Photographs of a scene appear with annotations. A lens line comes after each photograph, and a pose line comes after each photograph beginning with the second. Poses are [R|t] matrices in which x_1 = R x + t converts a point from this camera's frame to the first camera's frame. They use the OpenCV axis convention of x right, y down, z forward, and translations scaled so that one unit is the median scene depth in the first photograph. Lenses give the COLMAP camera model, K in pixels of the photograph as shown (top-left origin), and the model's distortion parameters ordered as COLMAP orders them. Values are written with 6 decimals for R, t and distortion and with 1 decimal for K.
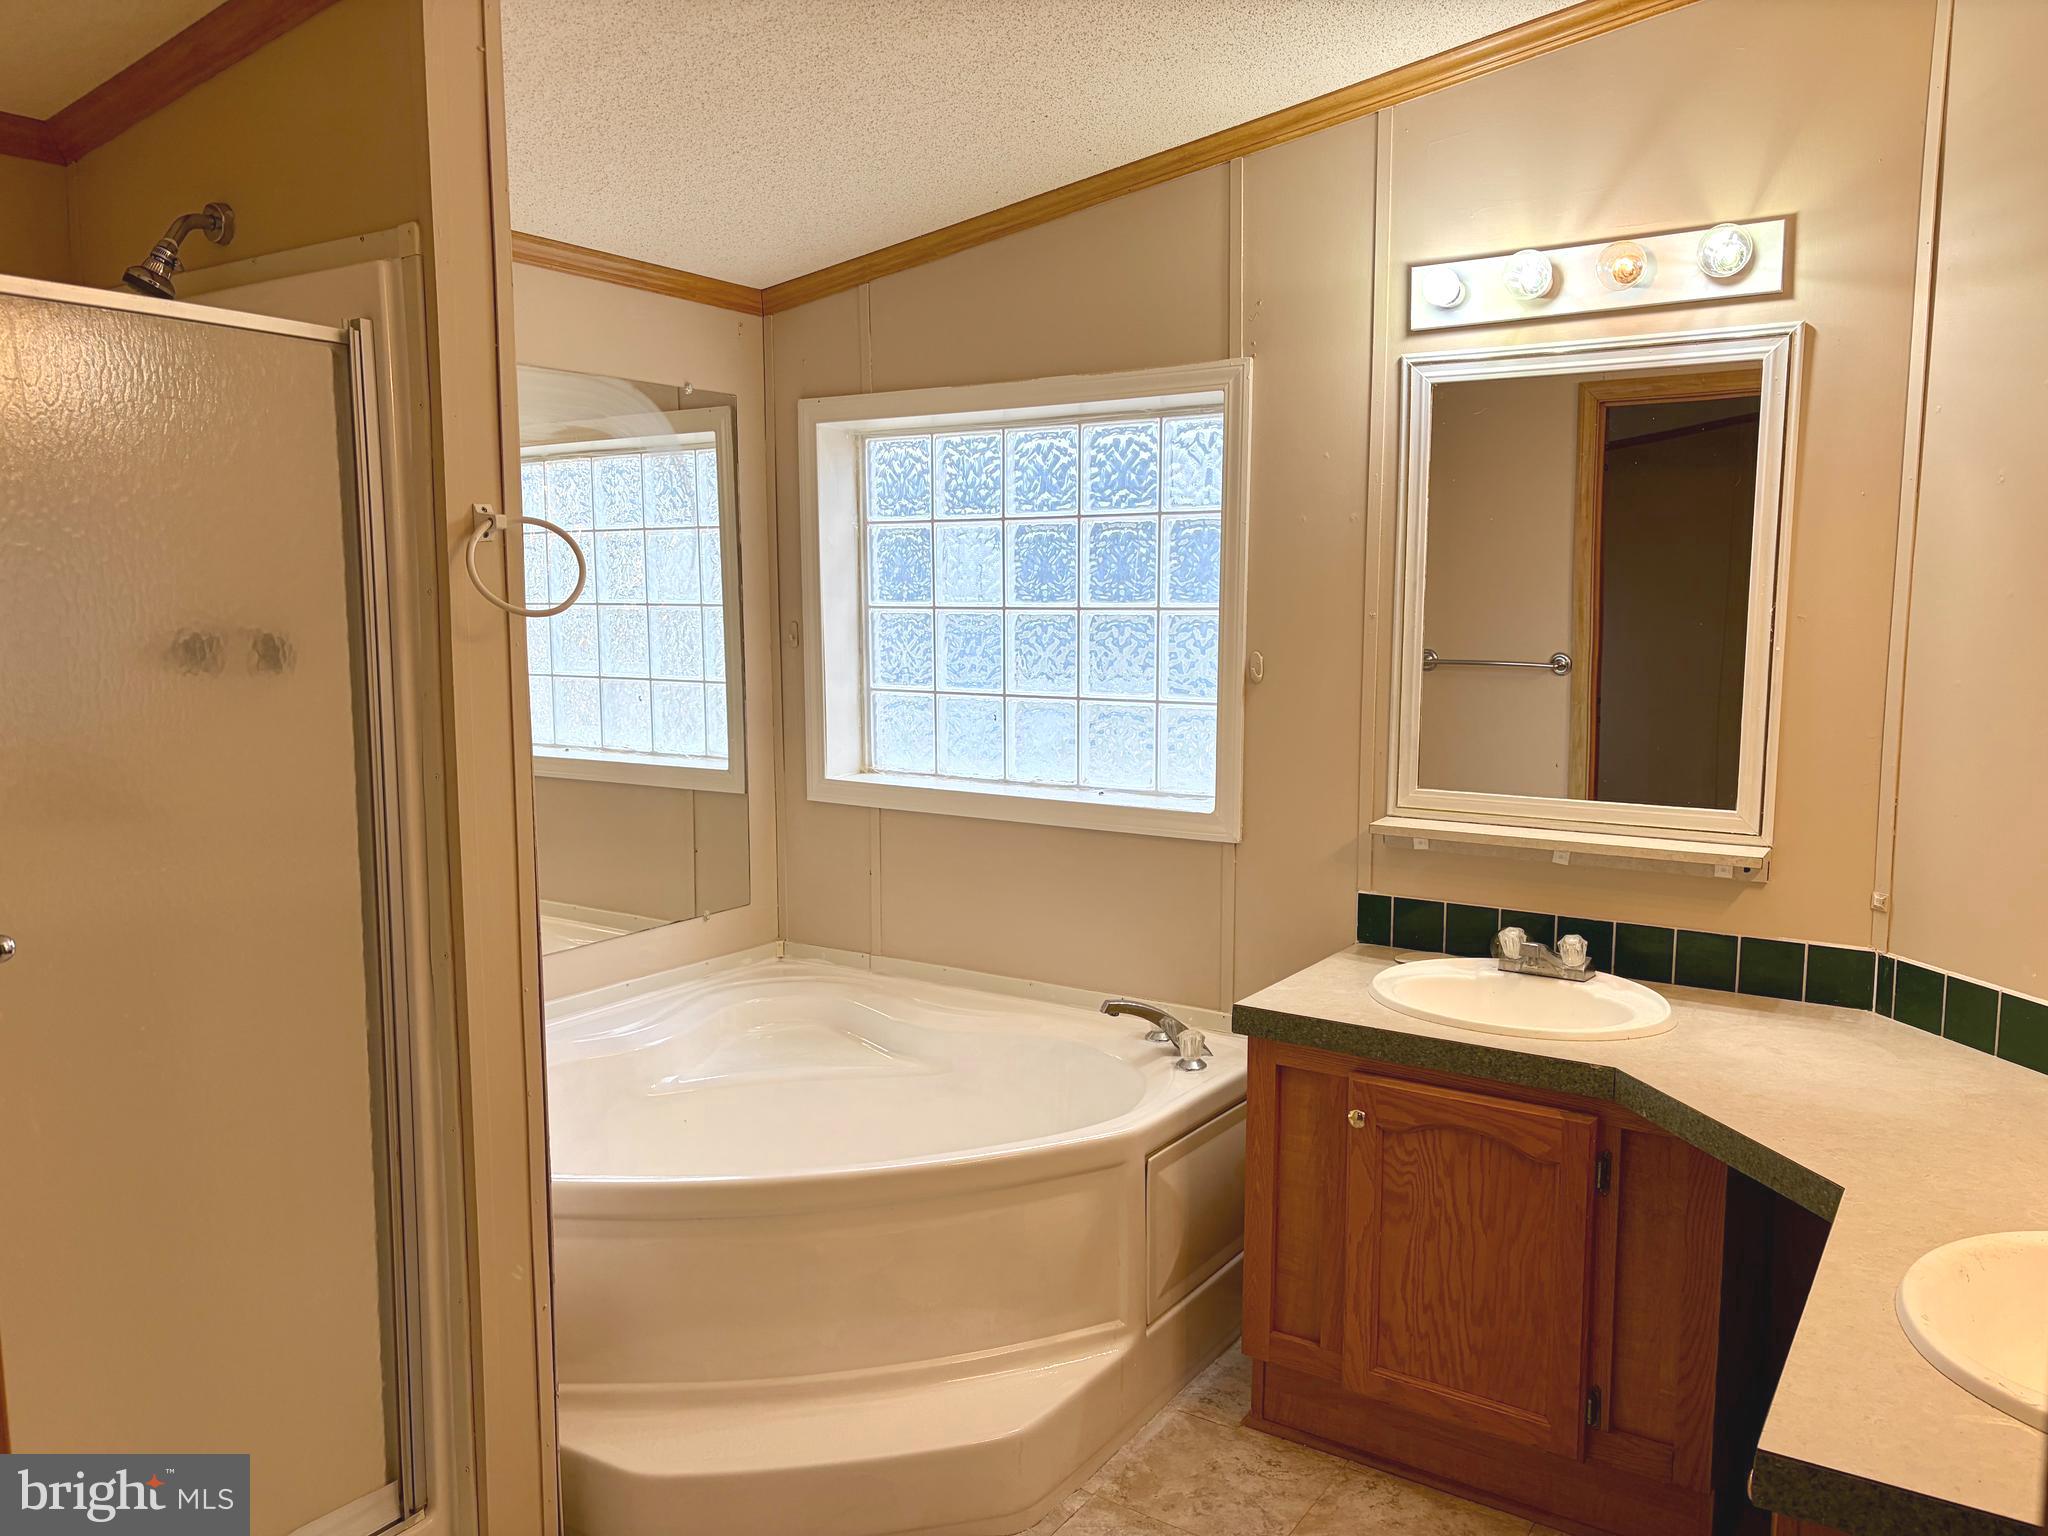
lens RADIAL K [[1538.0, 0, 1024.0], [0, 1538.0, 768.0], [0, 0, 1]] dist [0.111177, -0.162148]
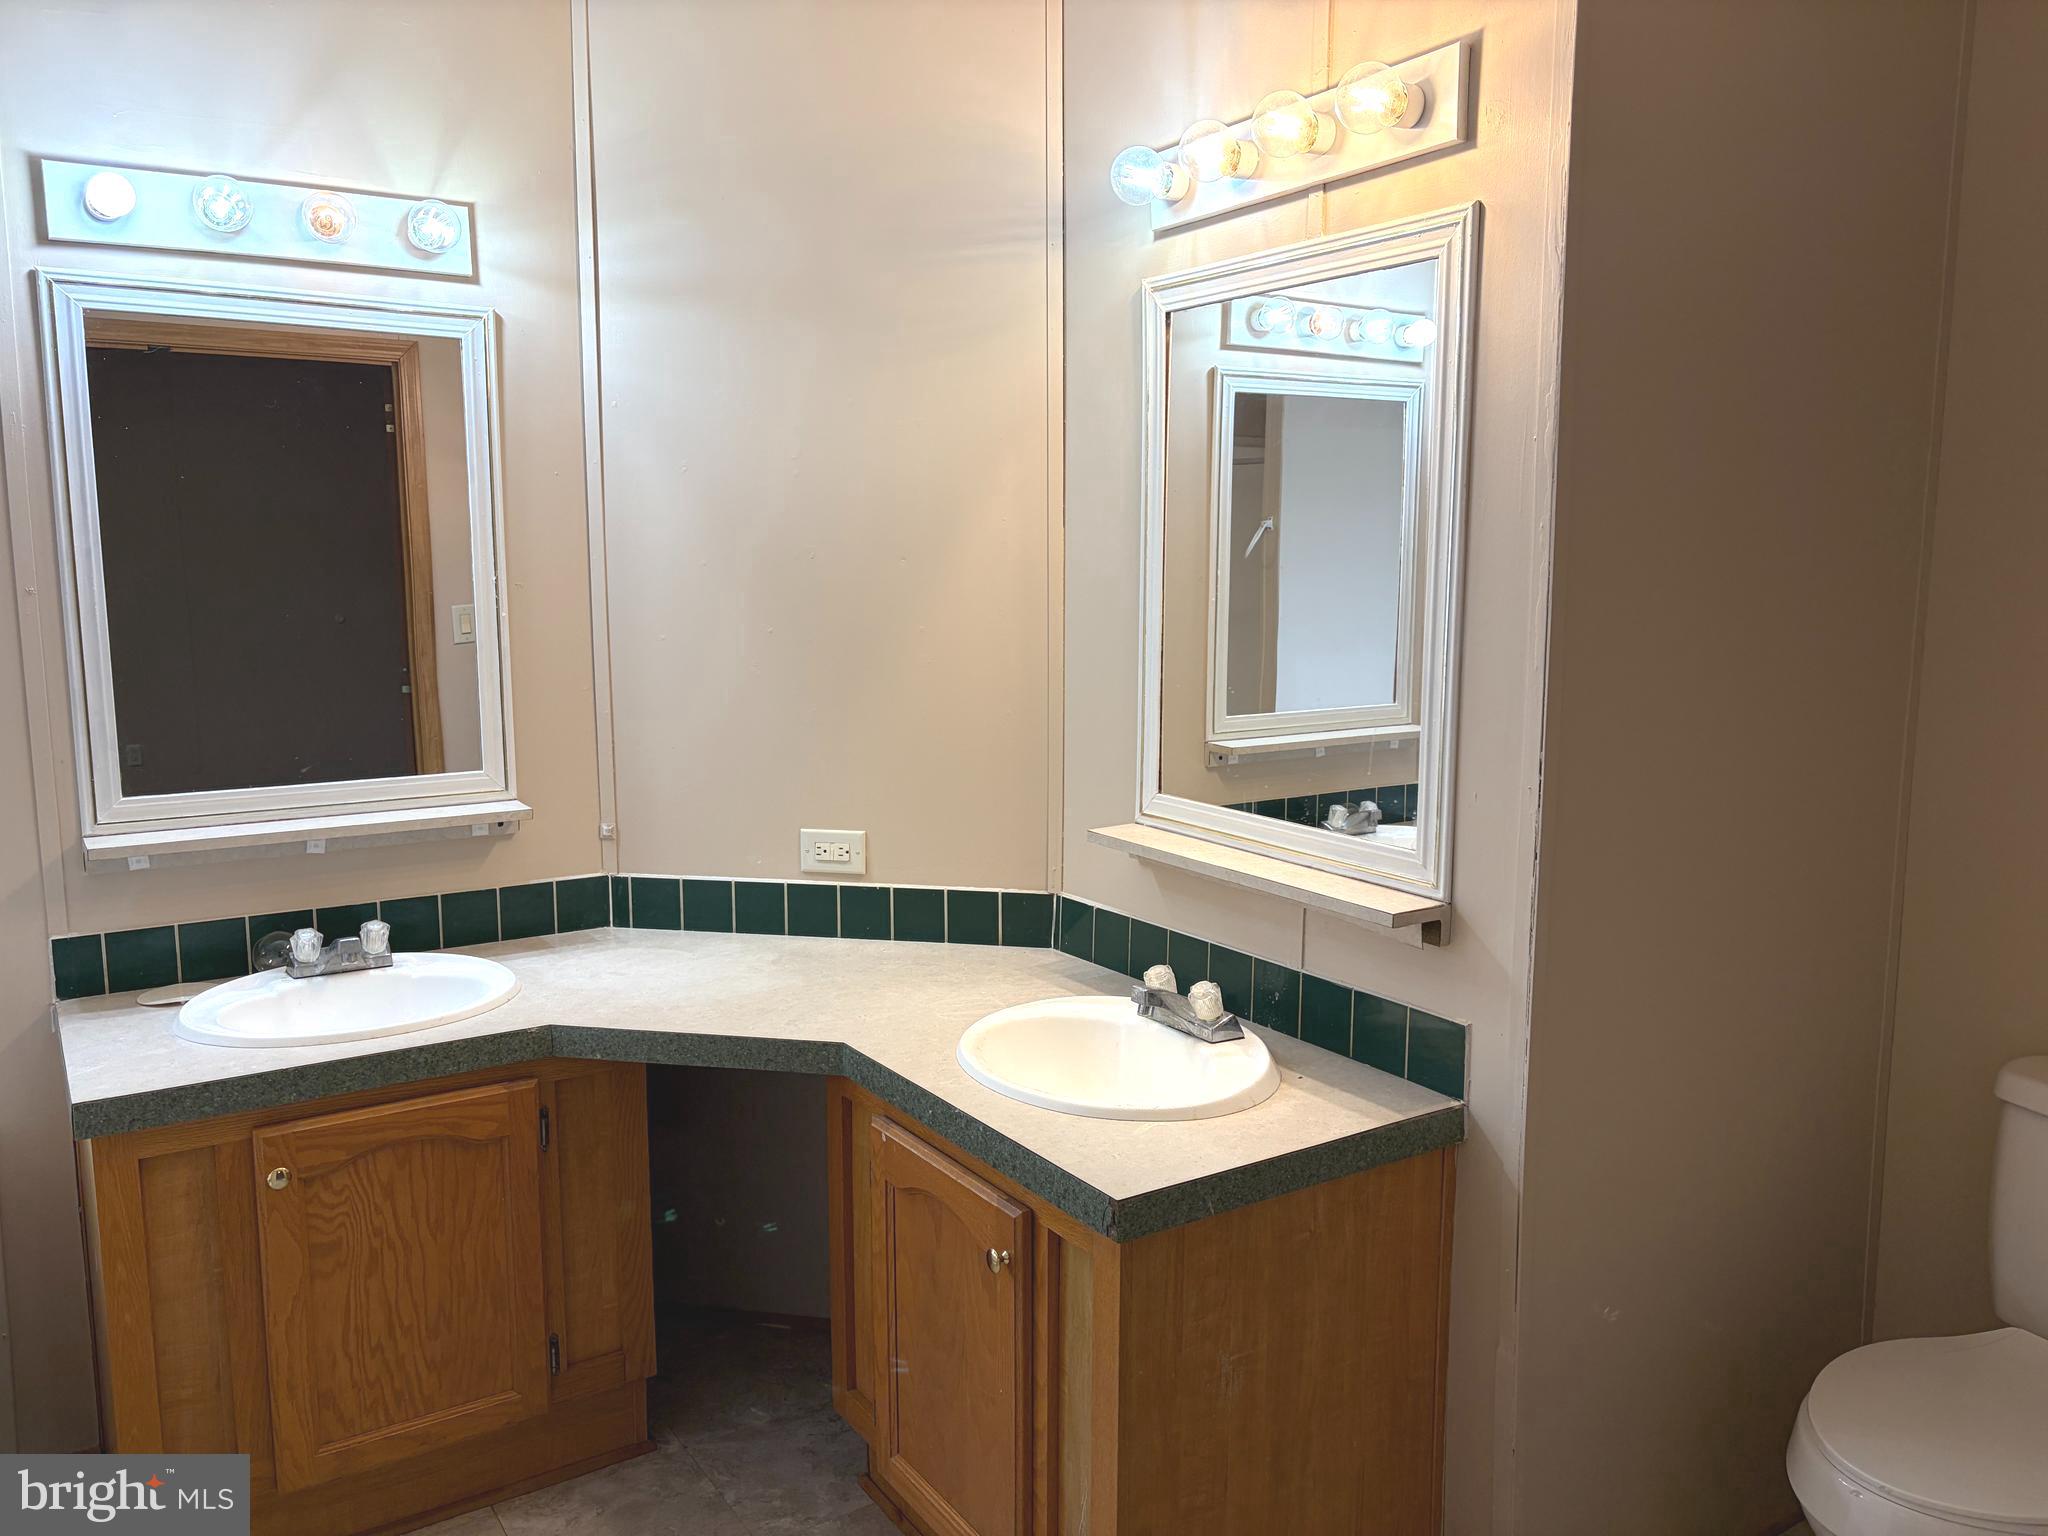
lens RADIAL K [[1555.6, 0, 1019.5], [0, 1555.6, 758.7], [0, 0, 1]] dist [0.061721, -0.058678]
pose [[0.409914, -0.119716, 0.904234, -0.374695], [0.108048, 0.990743, 0.082189, -0.030231], [-0.905702, 0.064010, 0.419054, 0.251961]]
